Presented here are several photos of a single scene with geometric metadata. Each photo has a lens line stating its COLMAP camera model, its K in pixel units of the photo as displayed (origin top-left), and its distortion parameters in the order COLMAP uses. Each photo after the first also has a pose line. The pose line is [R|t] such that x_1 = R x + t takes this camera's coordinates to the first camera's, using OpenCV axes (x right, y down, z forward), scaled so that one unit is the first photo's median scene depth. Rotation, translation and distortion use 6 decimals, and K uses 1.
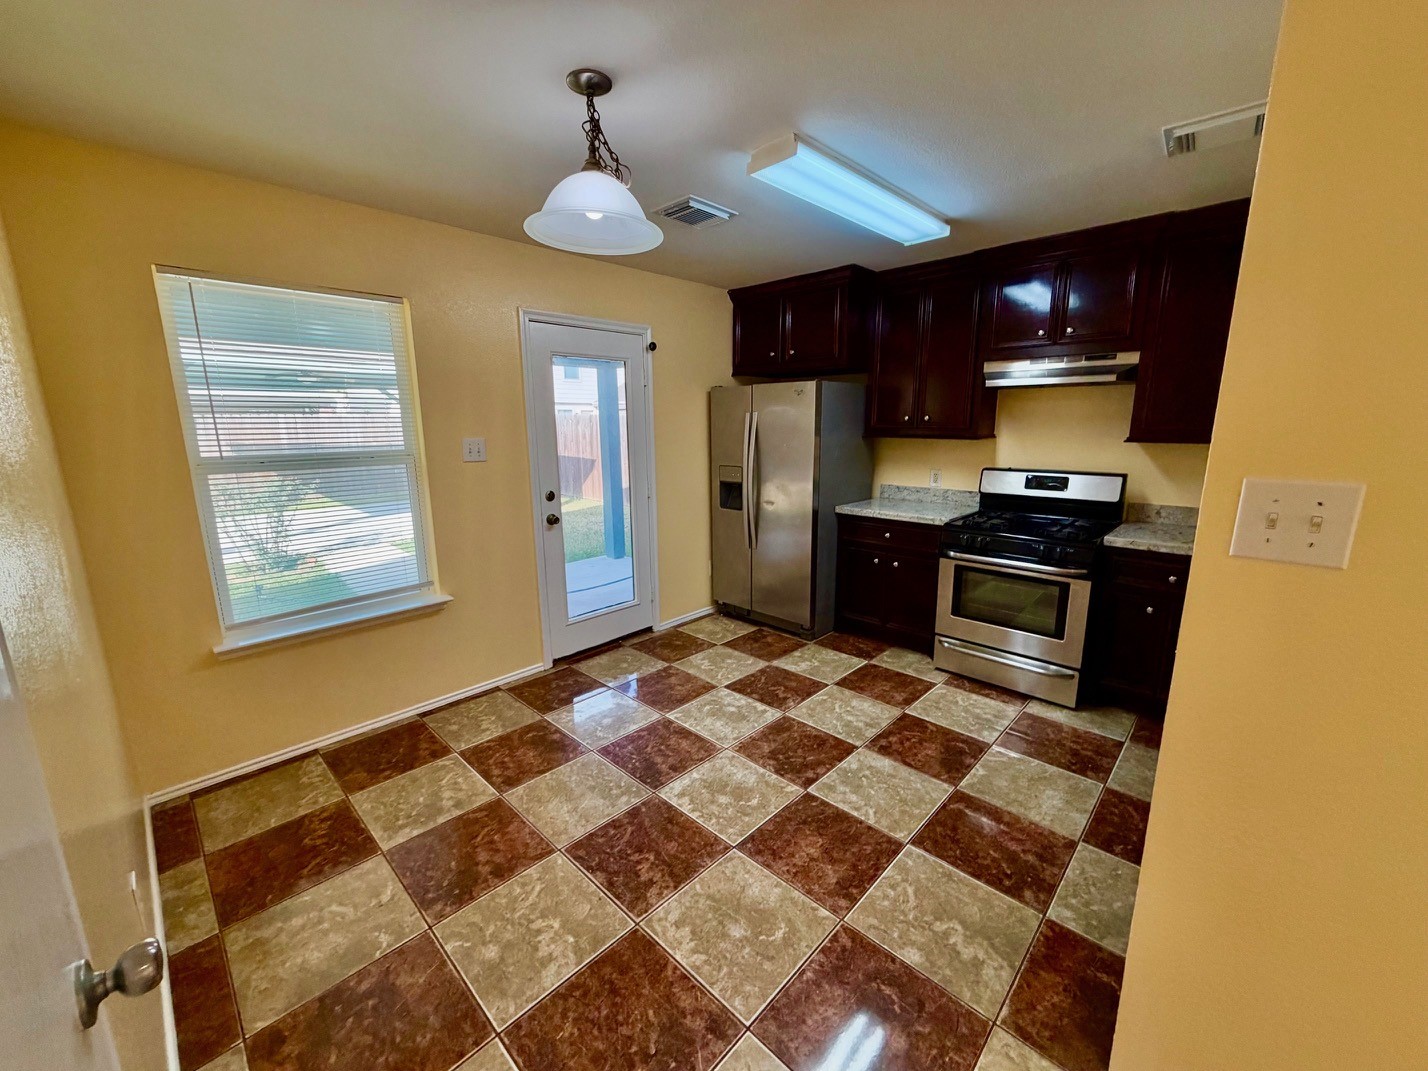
lens RADIAL K [[569.2, 0, 711.5], [0, 569.2, 537.3], [0, 0, 1]] dist [-0.002132, -0.000031]
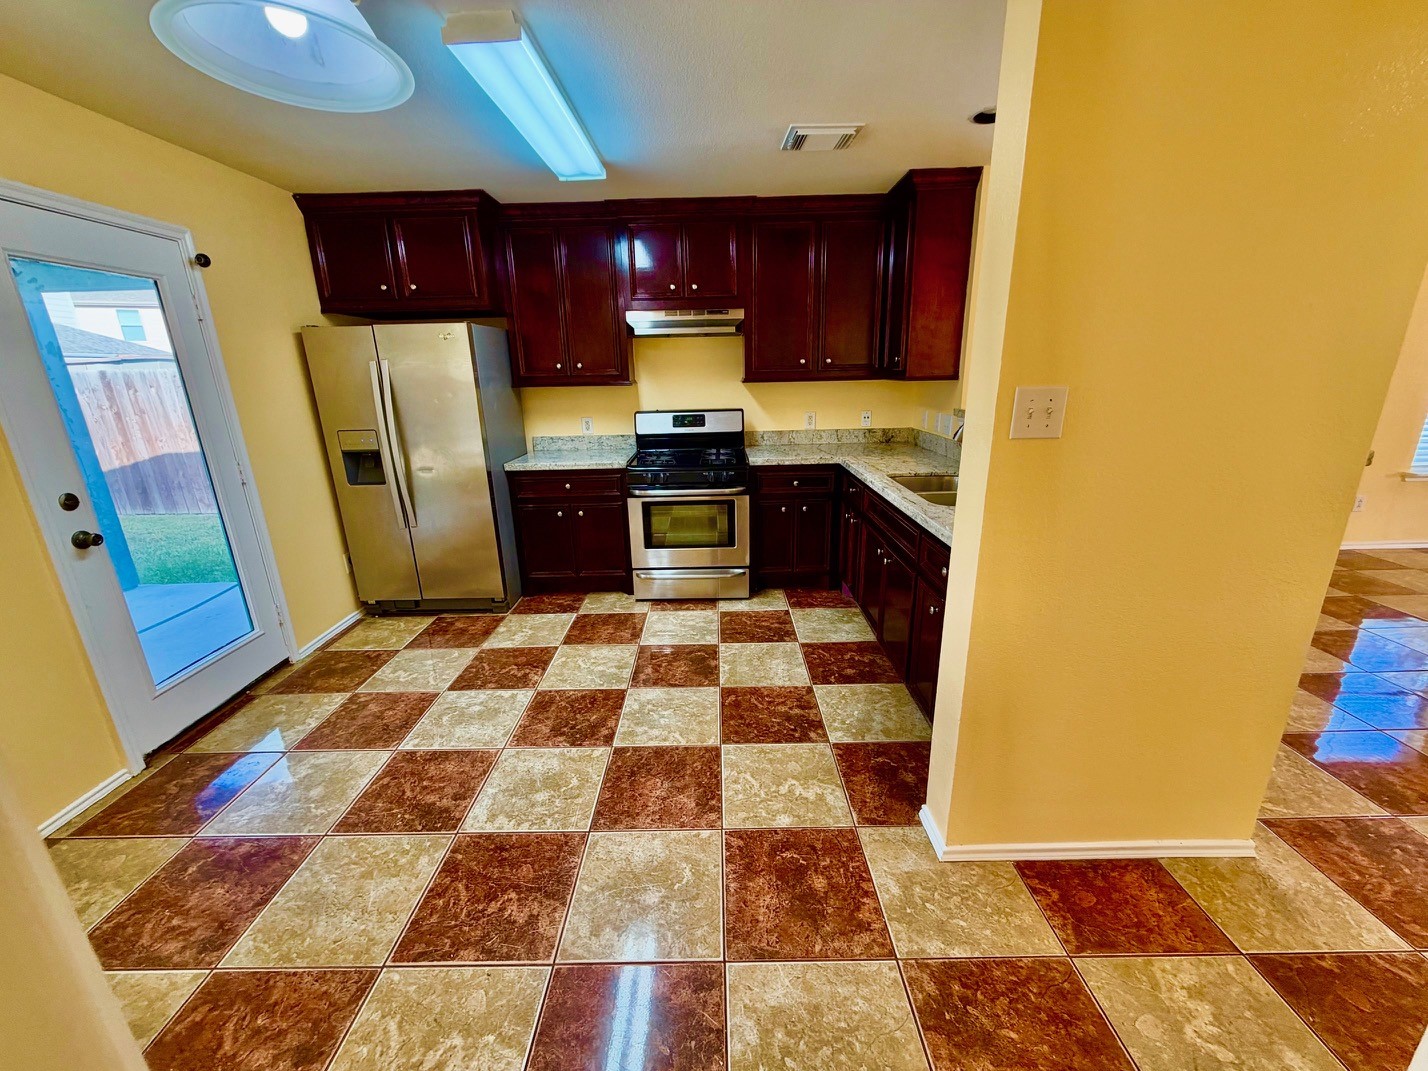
lens RADIAL K [[569.2, 0, 711.5], [0, 569.2, 537.3], [0, 0, 1]] dist [-0.002132, -0.000031]
pose [[0.720624, -0.205484, 0.662176, -0.232542], [0.156052, 0.978636, 0.133861, -0.012265], [-0.675536, 0.006870, 0.737295, 0.125220]]
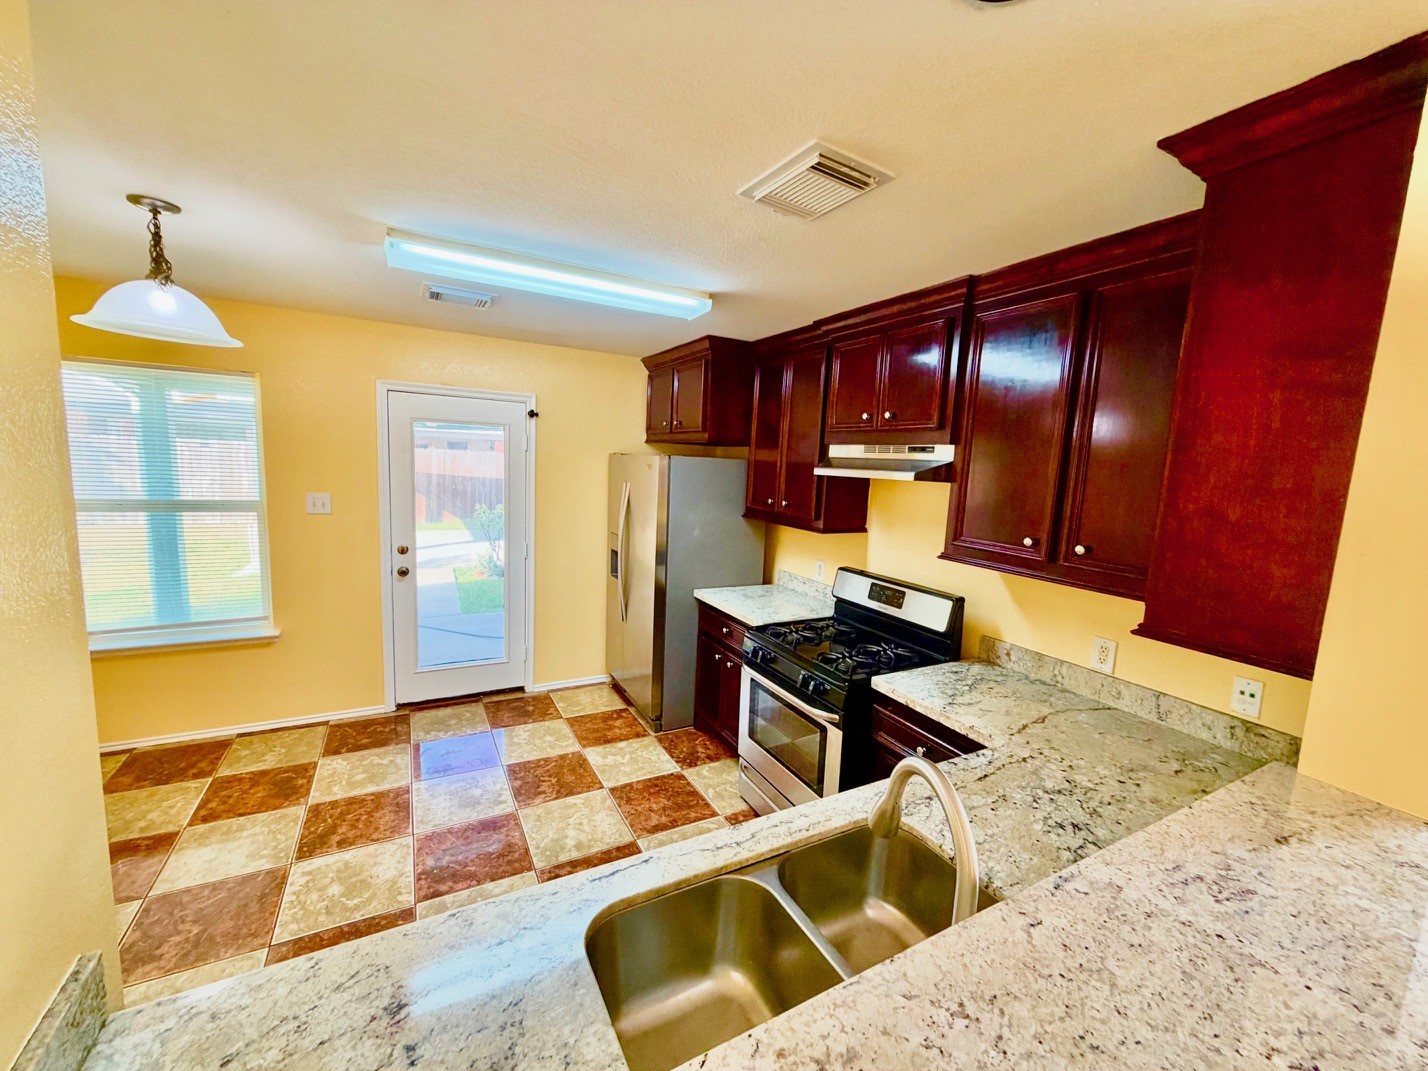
lens RADIAL K [[569.2, 0, 711.5], [0, 569.2, 537.3], [0, 0, 1]] dist [-0.002132, -0.000031]
pose [[0.951146, 0.094229, -0.294011, 0.673774], [-0.116262, 0.991503, -0.058344, -0.116609], [0.286016, 0.089676, 0.954020, 0.168298]]
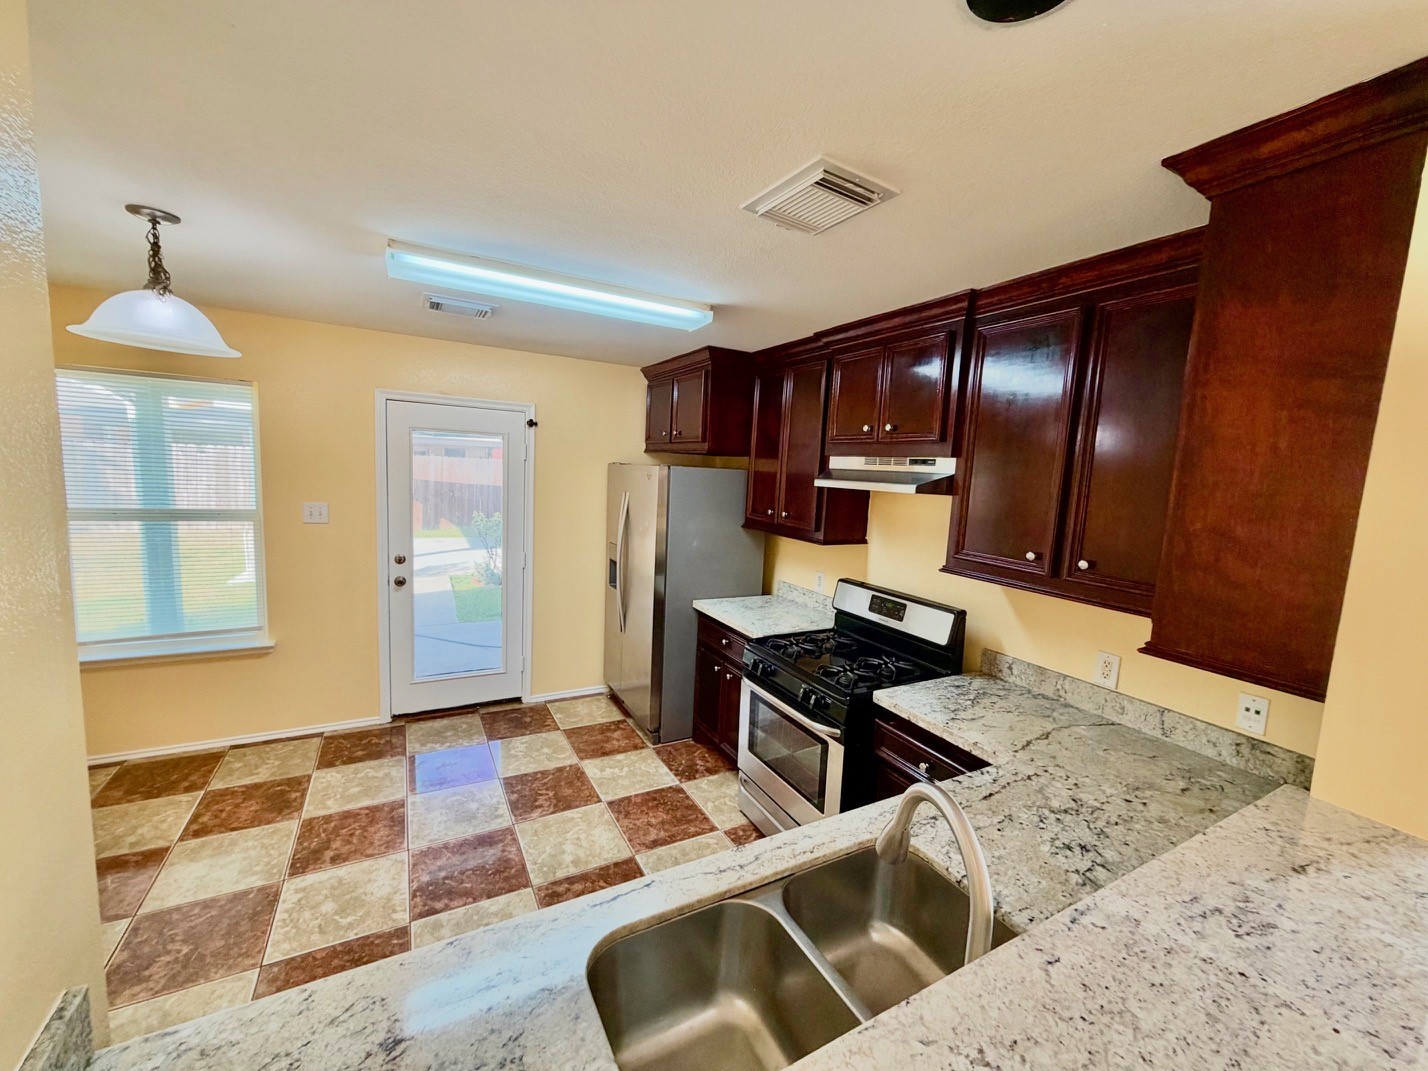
lens RADIAL K [[569.2, 0, 711.5], [0, 569.2, 537.3], [0, 0, 1]] dist [-0.002132, -0.000031]
pose [[0.952350, 0.093043, -0.290470, 0.667153], [-0.118525, 0.990383, -0.071366, -0.123330], [0.281037, 0.102394, 0.954219, 0.170857]]
